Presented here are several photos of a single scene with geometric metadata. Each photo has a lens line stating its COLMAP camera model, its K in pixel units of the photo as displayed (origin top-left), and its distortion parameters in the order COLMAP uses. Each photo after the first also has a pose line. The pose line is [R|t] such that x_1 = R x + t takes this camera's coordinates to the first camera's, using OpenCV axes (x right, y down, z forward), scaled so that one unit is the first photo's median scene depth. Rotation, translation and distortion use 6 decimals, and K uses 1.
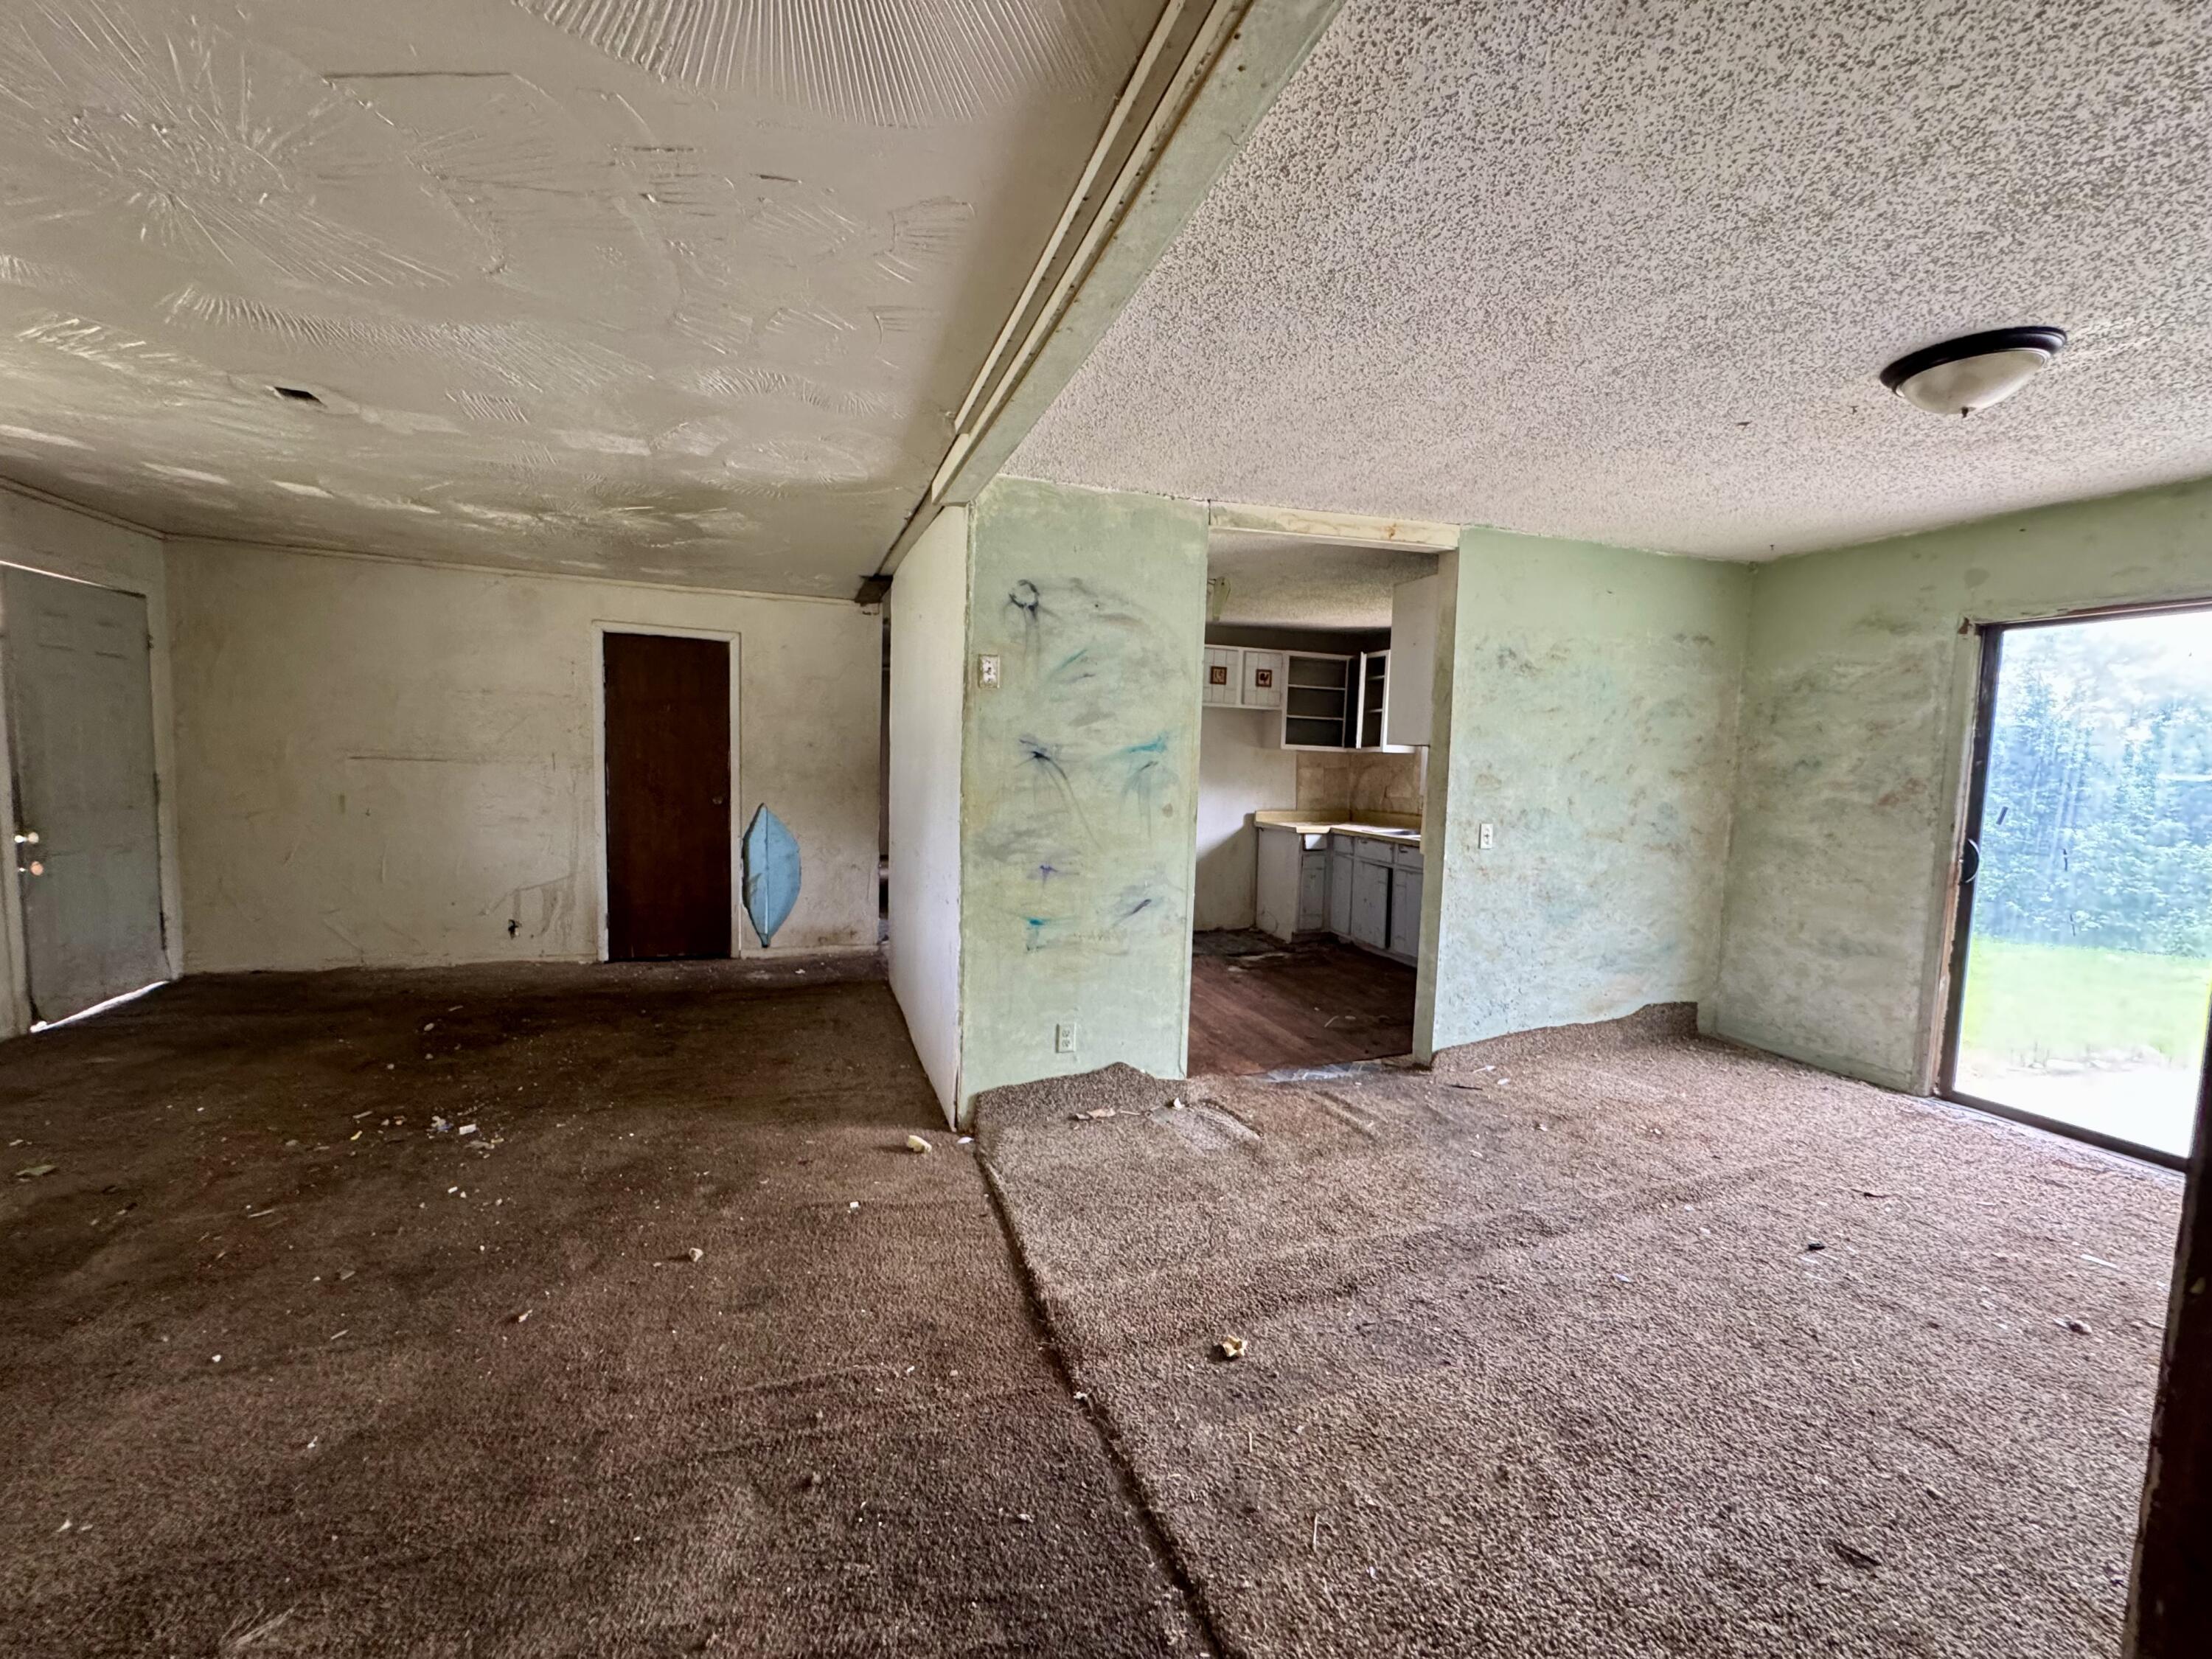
lens RADIAL K [[888.6, 0, 1106.0], [0, 888.6, 829.5], [0, 0, 1]] dist [-0.000740, -0.000125]
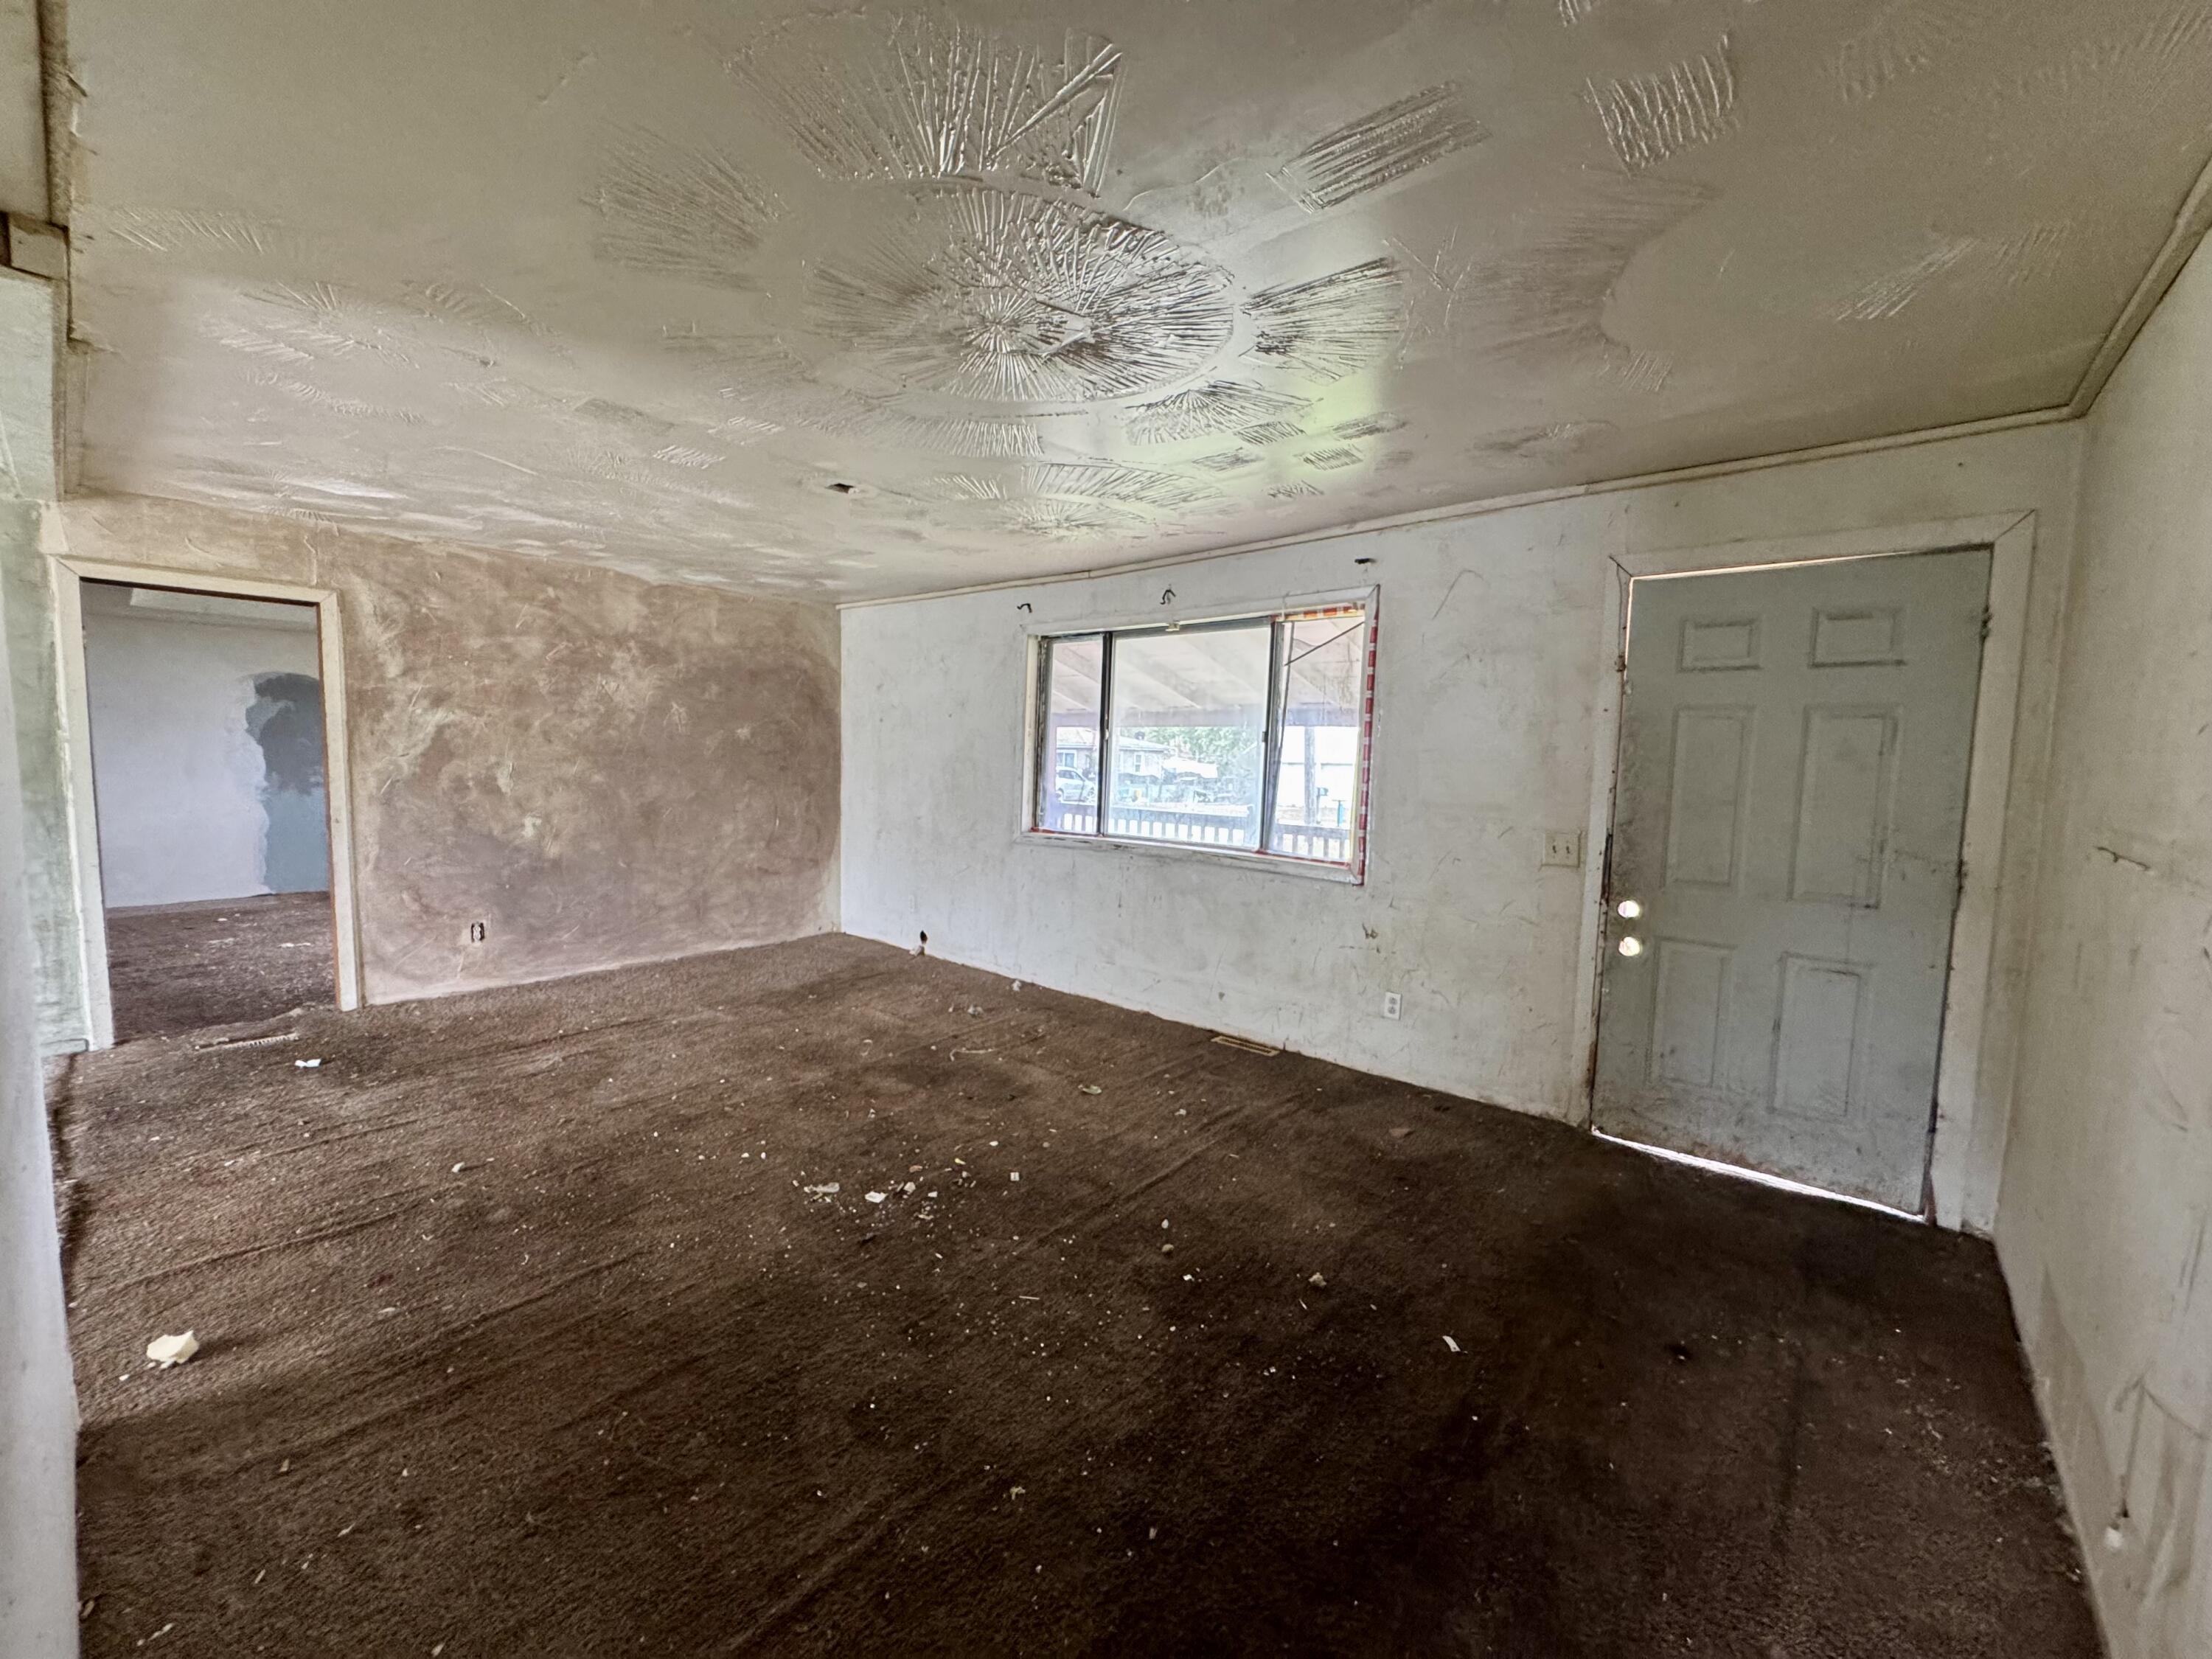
lens RADIAL K [[888.6, 0, 1106.0], [0, 888.6, 829.5], [0, 0, 1]] dist [-0.000740, -0.000125]
pose [[-0.870119, -0.006712, -0.492795, -0.203730], [-0.086287, 0.986537, 0.138919, -0.071616], [0.485229, 0.163398, -0.858984, 0.772637]]
